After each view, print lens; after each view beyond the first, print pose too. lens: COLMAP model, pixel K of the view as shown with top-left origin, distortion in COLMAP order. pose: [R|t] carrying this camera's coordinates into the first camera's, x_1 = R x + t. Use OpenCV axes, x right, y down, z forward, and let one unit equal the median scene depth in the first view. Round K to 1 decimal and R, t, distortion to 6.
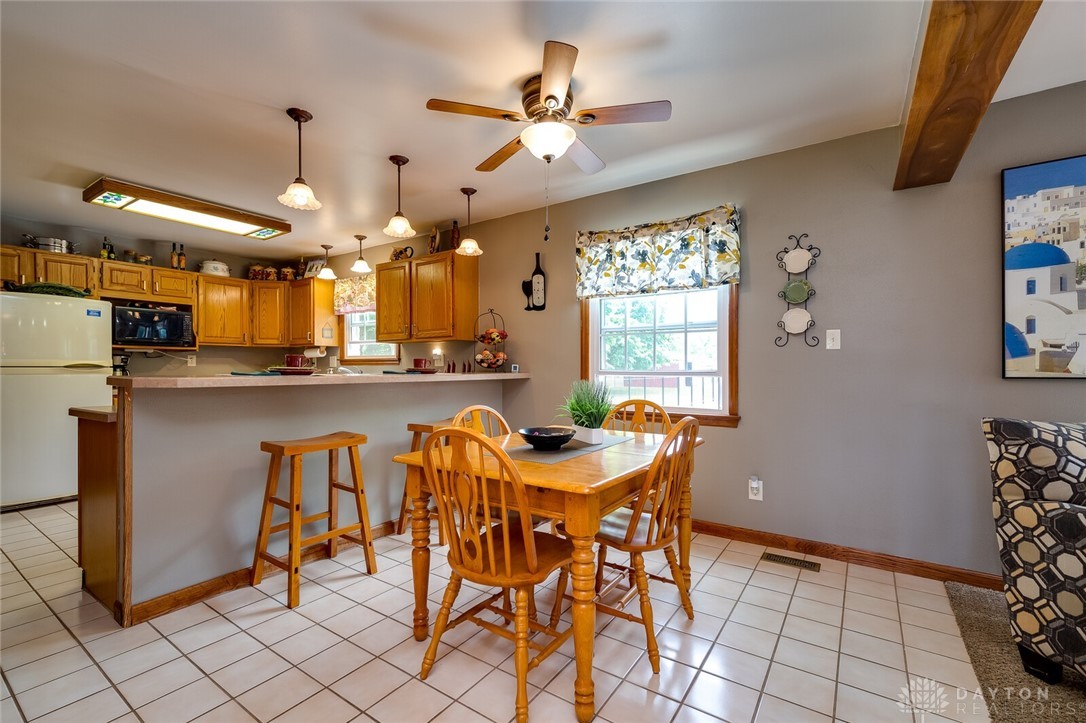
lens RADIAL K [[472.4, 0, 548.2], [0, 472.4, 365.4], [0, 0, 1]] dist [0.003640, -0.000223]
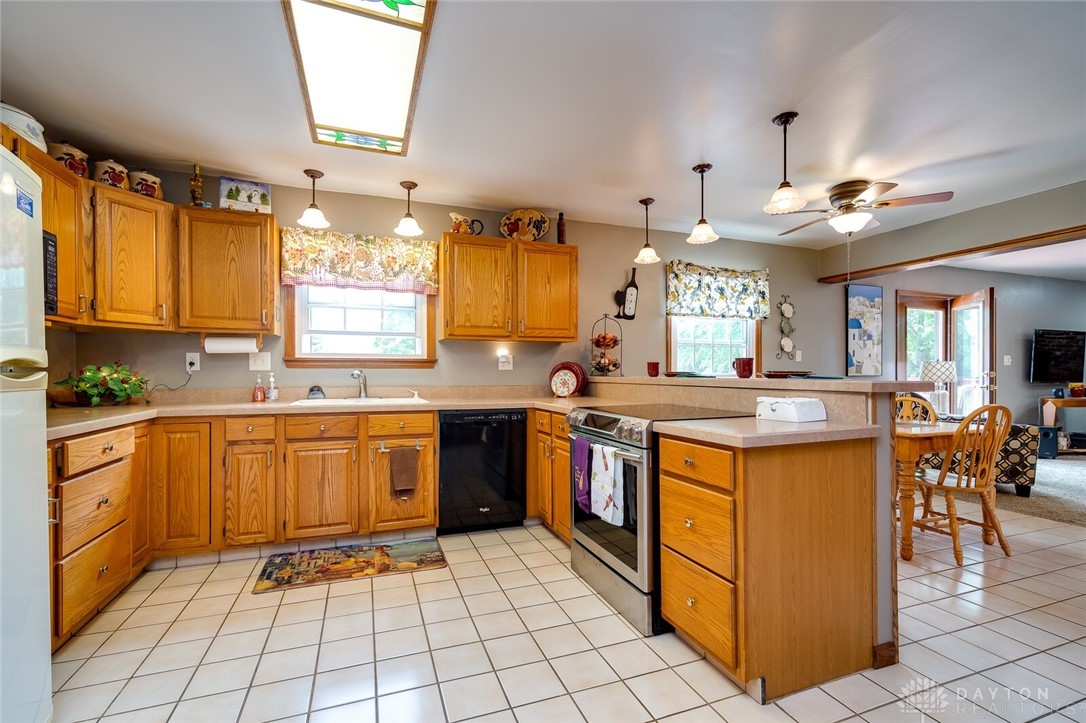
lens RADIAL K [[472.4, 0, 542.2], [0, 472.4, 368.2], [0, 0, 1]] dist [0.003640, -0.000223]
pose [[0.583833, 0.009218, 0.811822, -1.187741], [-0.002166, 0.999950, -0.009796, 0.009567], [-0.811871, 0.003961, 0.583823, 0.600063]]
